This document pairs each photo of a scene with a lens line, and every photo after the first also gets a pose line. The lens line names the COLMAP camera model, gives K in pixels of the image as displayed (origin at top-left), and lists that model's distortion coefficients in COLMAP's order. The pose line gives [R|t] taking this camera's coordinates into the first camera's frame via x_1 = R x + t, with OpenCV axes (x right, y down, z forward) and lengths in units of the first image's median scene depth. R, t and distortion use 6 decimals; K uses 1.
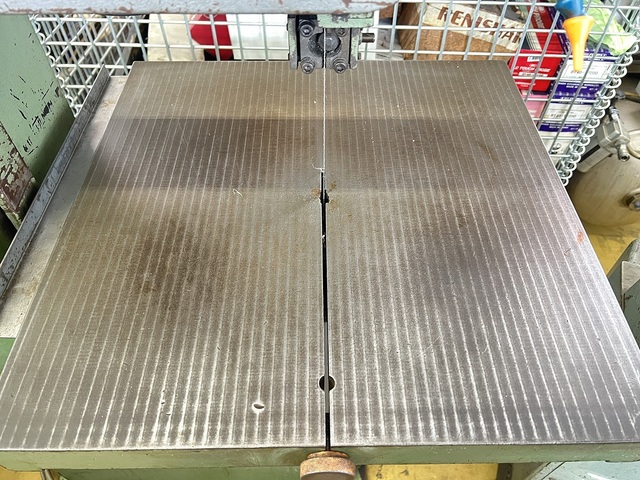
lens RADIAL K [[485.8, 0, 323.0], [0, 485.8, 240.1], [0, 0, 1]] dist [0.030624, -0.049689]
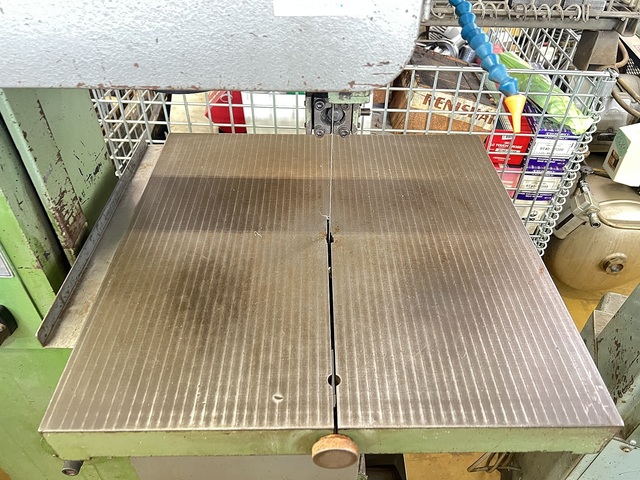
lens RADIAL K [[485.8, 0, 324.8], [0, 485.8, 239.6], [0, 0, 1]] dist [0.030624, -0.049689]
pose [[0.999906, 0.006725, 0.011955, -0.024052], [-0.004724, 0.987082, -0.160145, 0.106542], [-0.012878, 0.160074, 0.987021, -0.187470]]
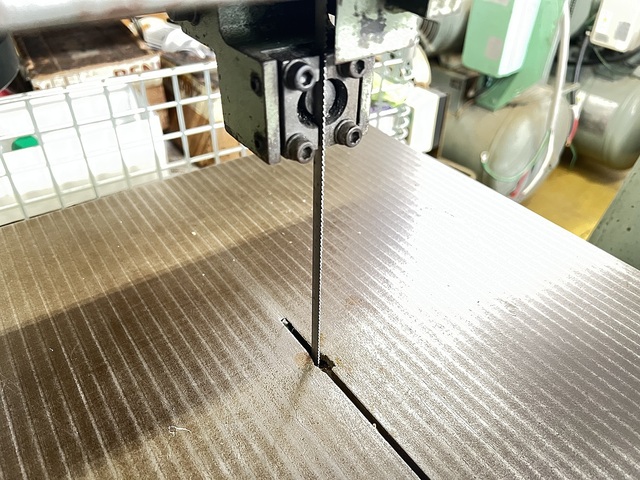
lens RADIAL K [[485.8, 0, 319.9], [0, 485.8, 243.6], [0, 0, 1]] dist [0.030624, -0.049689]
pose [[0.814254, -0.339748, 0.470703, -0.228079], [0.431936, 0.896316, -0.100242, -0.156182], [-0.387842, 0.284935, 0.876579, 0.430514]]
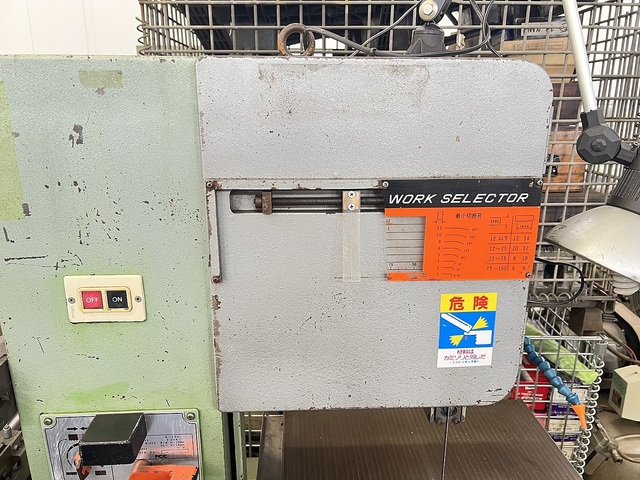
lens RADIAL K [[485.8, 0, 318.8], [0, 485.8, 238.9], [0, 0, 1]] dist [0.030624, -0.049689]
pose [[0.999055, -0.010078, 0.042274, -0.440504], [0.032157, 0.825763, -0.563099, 0.084378], [-0.029234, 0.563927, 0.825307, -0.730218]]
